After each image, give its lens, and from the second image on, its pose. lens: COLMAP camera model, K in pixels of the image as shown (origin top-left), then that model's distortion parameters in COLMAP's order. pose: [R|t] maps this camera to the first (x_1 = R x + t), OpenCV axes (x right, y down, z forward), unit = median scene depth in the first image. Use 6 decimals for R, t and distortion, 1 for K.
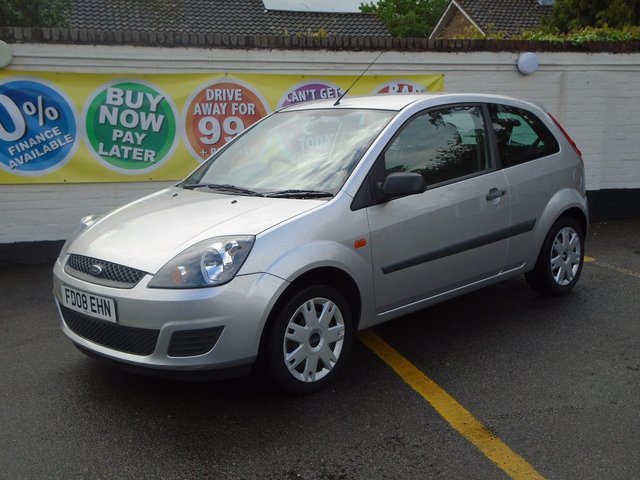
lens RADIAL K [[744.1, 0, 320.1], [0, 744.1, 240.6], [0, 0, 1]] dist [0.107846, -0.033752]
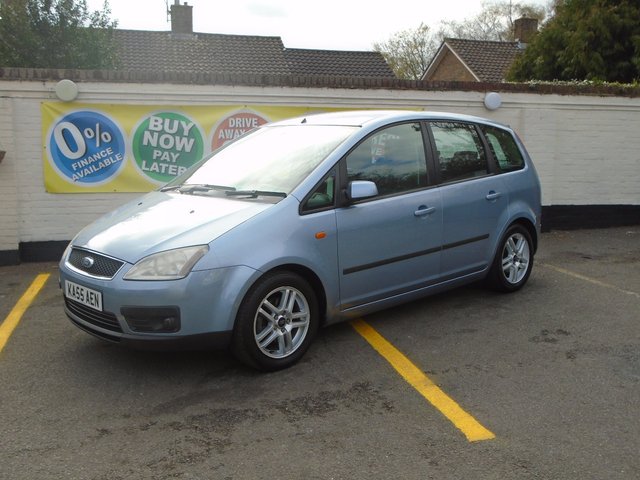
lens RADIAL K [[658.4, 0, 320.4], [0, 658.4, 240.9], [0, 0, 1]] dist [-0.022188, 0.014852]
pose [[0.999730, 0.017035, -0.015810, 0.018778], [-0.017190, 0.999805, -0.009705, 0.007606], [0.015641, 0.009974, 0.999828, -0.076846]]
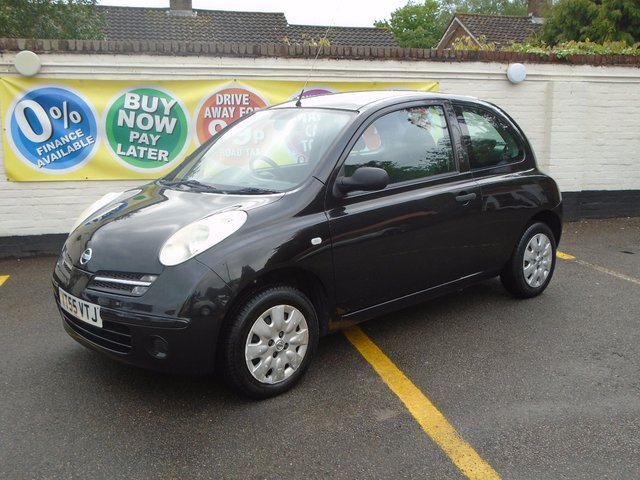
lens RADIAL K [[662.0, 0, 319.6], [0, 662.0, 239.8], [0, 0, 1]] dist [-0.023833, 0.014871]
pose [[0.999531, 0.012639, -0.027906, 0.026400], [-0.012205, 0.999803, 0.015673, -0.009624], [0.028099, -0.015325, 0.999488, 0.051016]]
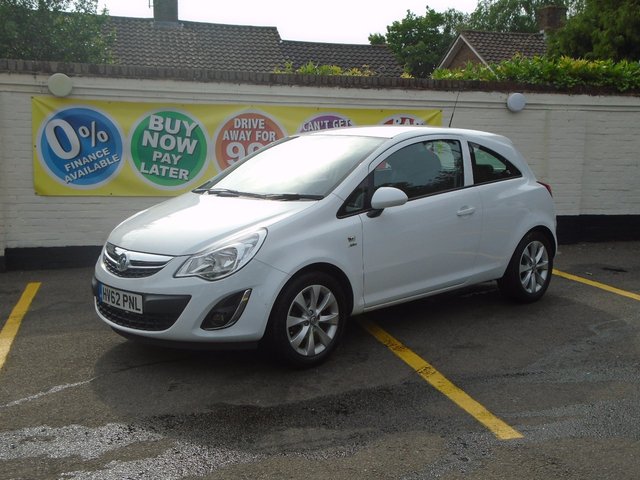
lens RADIAL K [[744.1, 0, 320.1], [0, 744.1, 240.6], [0, 0, 1]] dist [0.107846, -0.033752]
pose [[0.999614, 0.026172, -0.009270, -0.004353], [-0.026464, 0.999108, -0.032917, 0.020901], [0.008400, 0.033150, 0.999415, -0.146110]]
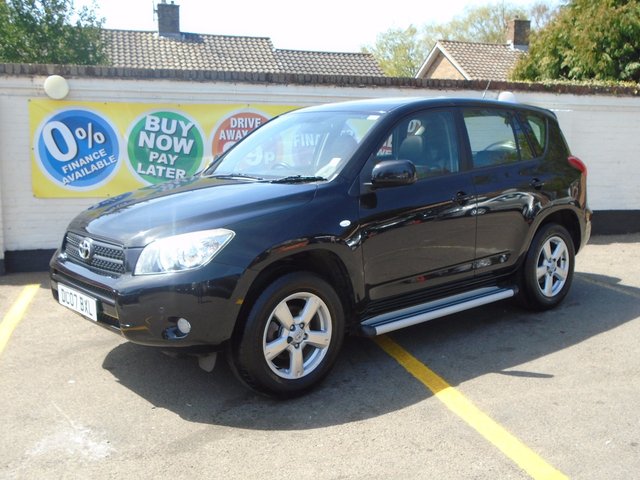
lens RADIAL K [[665.0, 0, 319.5], [0, 665.0, 241.7], [0, 0, 1]] dist [-0.011180, 0.006558]
pose [[0.999861, 0.015797, 0.005339, -0.017438], [-0.015715, 0.999761, -0.015196, 0.002152], [-0.005578, 0.015110, 0.999870, -0.023383]]
